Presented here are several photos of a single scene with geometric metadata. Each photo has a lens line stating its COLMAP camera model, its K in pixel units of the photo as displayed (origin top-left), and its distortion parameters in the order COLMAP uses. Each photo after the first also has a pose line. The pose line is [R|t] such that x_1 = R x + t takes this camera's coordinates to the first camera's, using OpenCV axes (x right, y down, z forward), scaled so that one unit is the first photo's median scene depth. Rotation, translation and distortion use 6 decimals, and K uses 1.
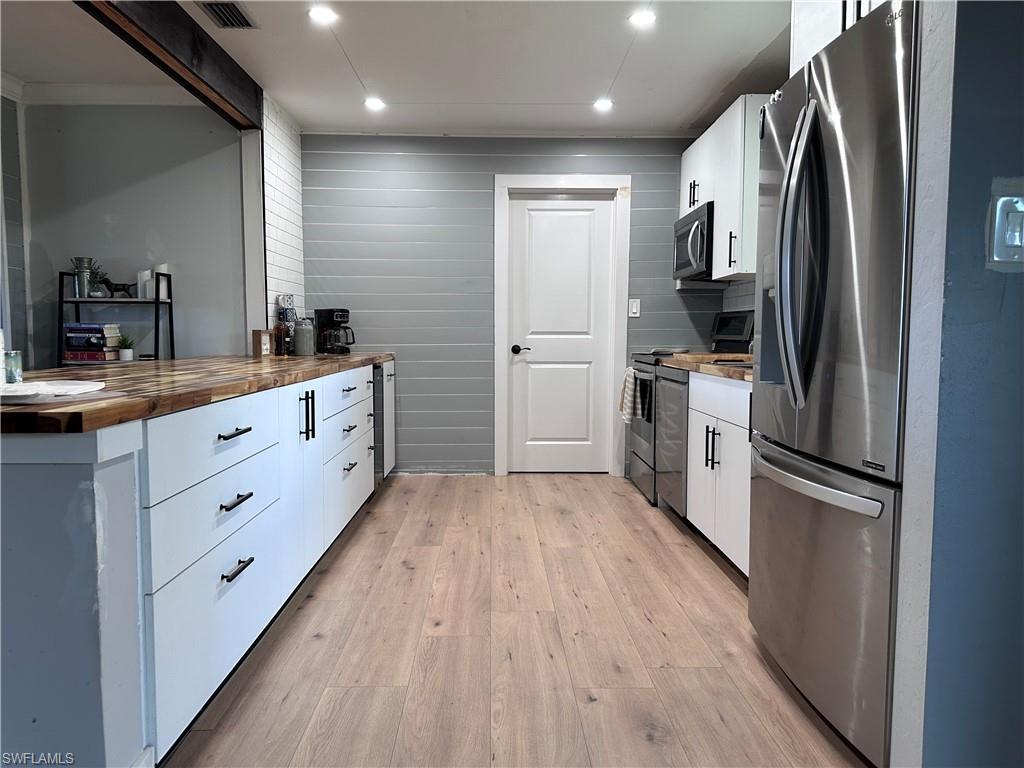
lens RADIAL K [[714.3, 0, 501.9], [0, 714.3, 391.3], [0, 0, 1]] dist [0.051240, -0.053650]
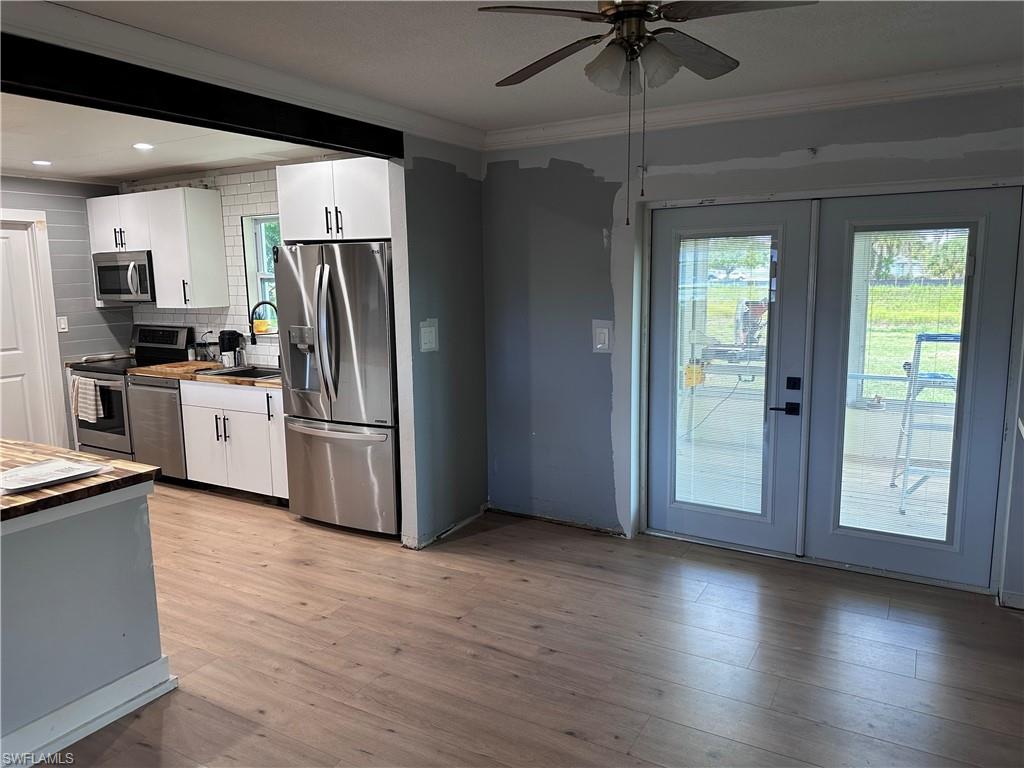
lens RADIAL K [[714.3, 0, 505.6], [0, 714.3, 381.6], [0, 0, 1]] dist [0.051240, -0.053650]
pose [[0.522294, -0.136577, 0.841758, -0.623613], [0.086157, 0.990492, 0.107251, -0.123863], [-0.848402, 0.016506, 0.529095, -0.334585]]
